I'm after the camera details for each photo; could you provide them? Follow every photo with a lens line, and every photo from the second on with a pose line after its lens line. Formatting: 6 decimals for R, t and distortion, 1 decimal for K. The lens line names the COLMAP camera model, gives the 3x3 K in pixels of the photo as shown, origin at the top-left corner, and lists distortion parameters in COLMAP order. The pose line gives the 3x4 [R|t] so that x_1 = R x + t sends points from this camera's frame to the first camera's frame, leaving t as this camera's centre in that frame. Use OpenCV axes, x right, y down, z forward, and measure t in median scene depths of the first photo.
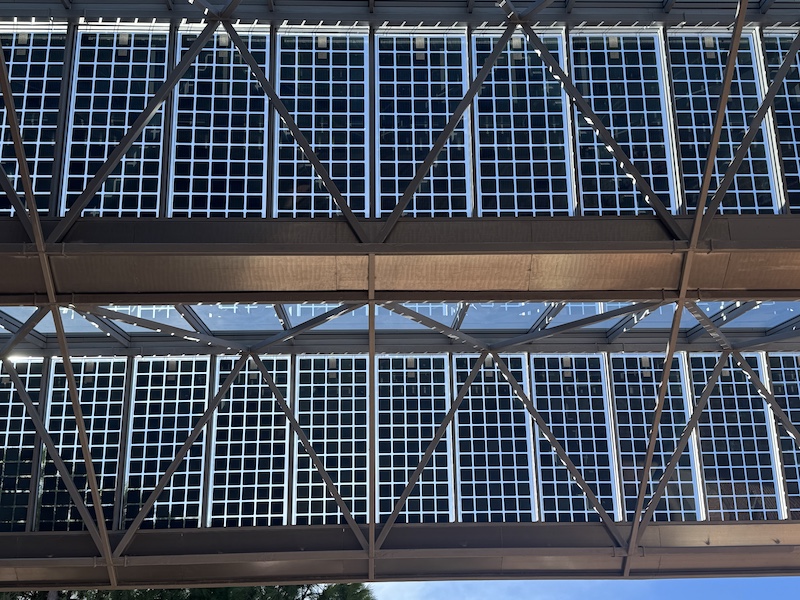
lens RADIAL K [[810.3, 0, 395.5], [0, 810.3, 304.1], [0, 0, 1]] dist [0.081685, 0.000000]
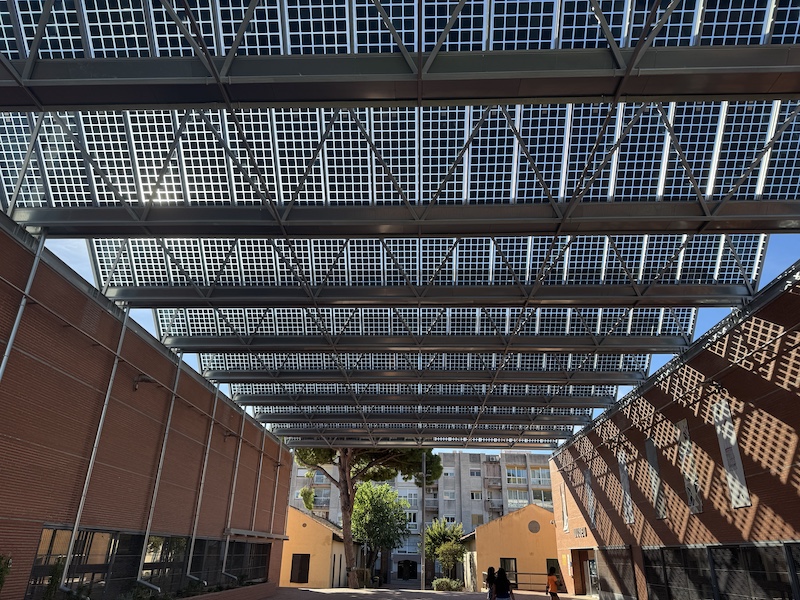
lens RADIAL K [[584.2, 0, 394.2], [0, 584.2, 314.1], [0, 0, 1]] dist [0.070223, -0.083467]
pose [[0.997761, 0.021433, -0.063350, 0.003893], [0.020453, 0.804073, 0.594179, -0.291043], [0.063673, -0.594144, 0.801834, -0.164367]]
